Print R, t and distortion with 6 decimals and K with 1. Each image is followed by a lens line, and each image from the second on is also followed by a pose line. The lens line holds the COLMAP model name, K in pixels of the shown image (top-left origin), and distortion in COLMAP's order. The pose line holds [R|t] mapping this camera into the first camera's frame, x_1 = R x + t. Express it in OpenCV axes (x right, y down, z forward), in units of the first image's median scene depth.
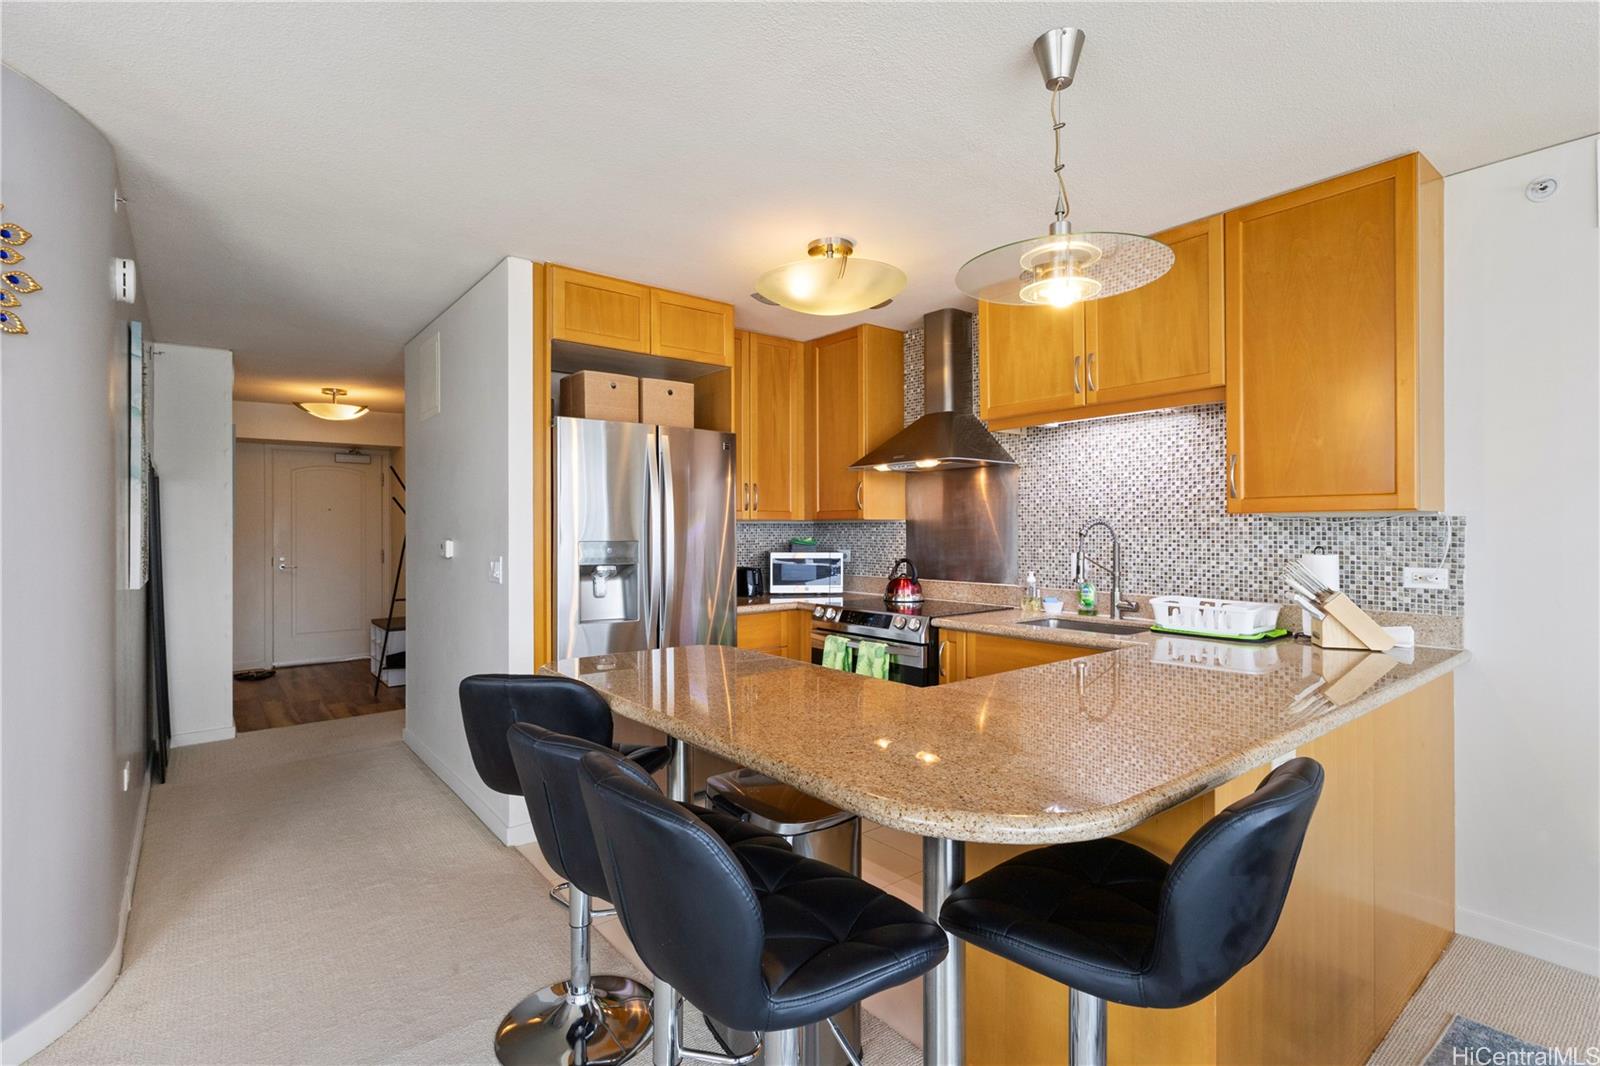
lens RADIAL K [[744.7, 0, 801.9], [0, 744.7, 527.0], [0, 0, 1]] dist [0.010459, -0.000621]
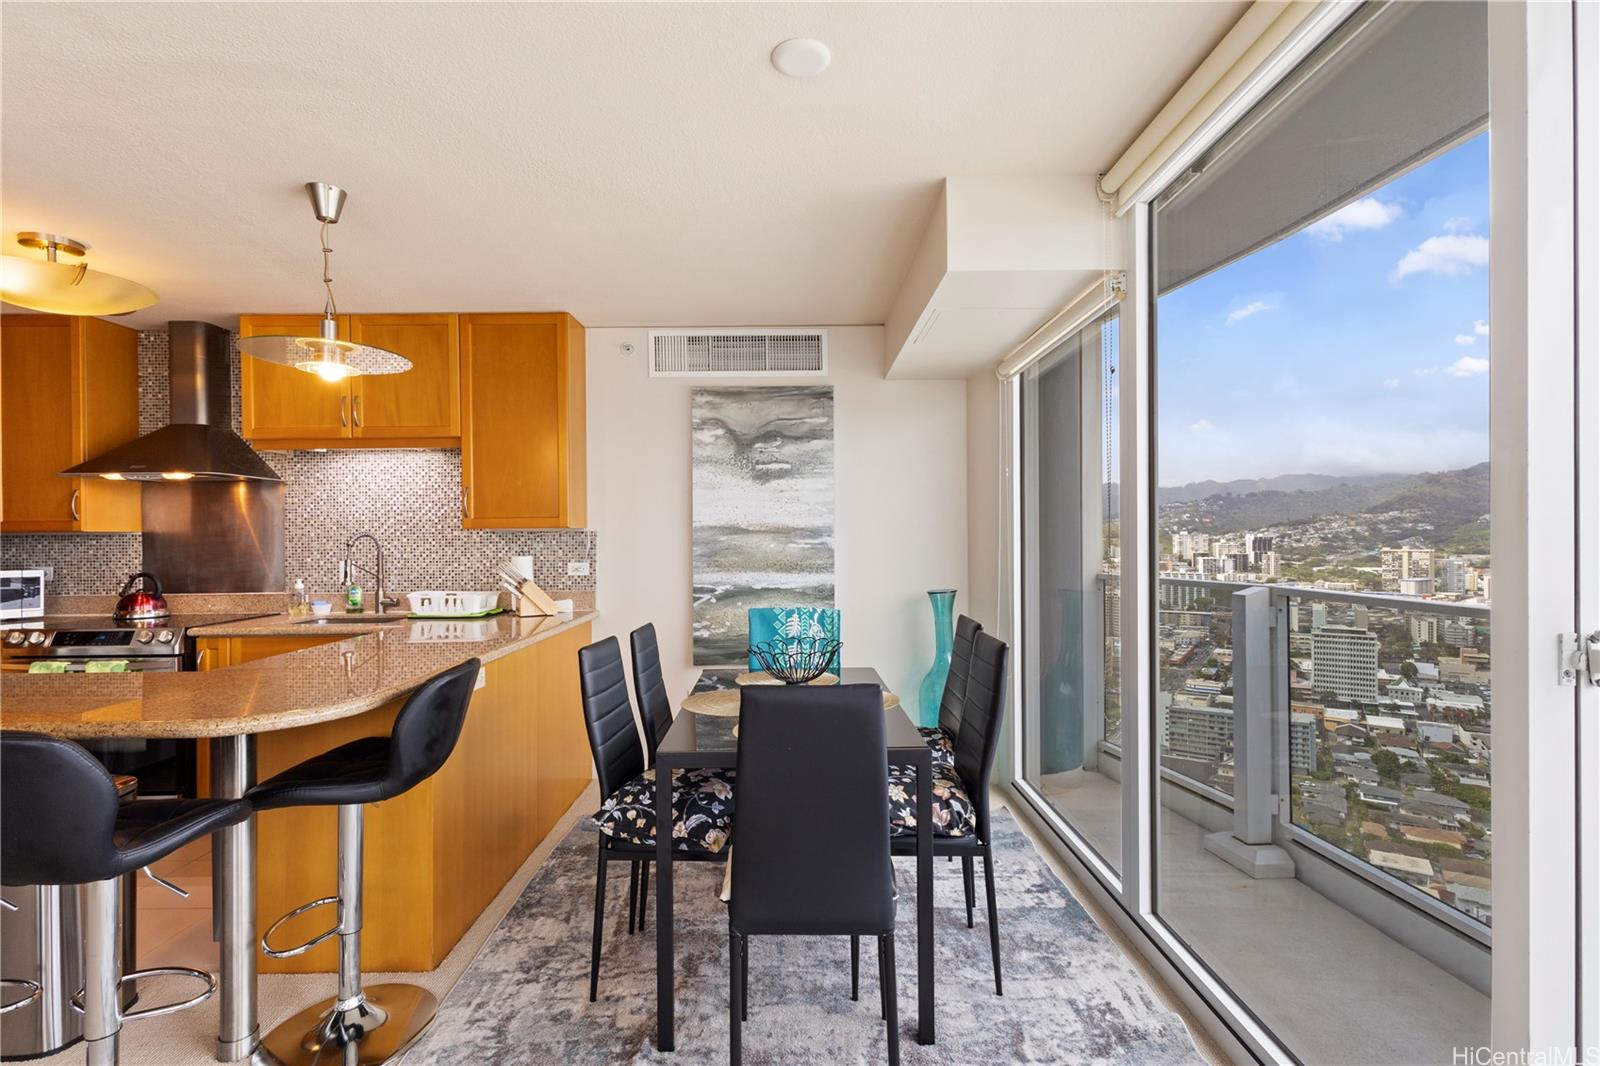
lens RADIAL K [[744.7, 0, 802.4], [0, 744.7, 534.9], [0, 0, 1]] dist [0.010459, -0.000621]
pose [[0.620326, -0.001324, 0.784343, -0.114237], [0.004487, 0.999988, -0.001860, -0.000790], [-0.784331, 0.004673, 0.620325, -0.315149]]
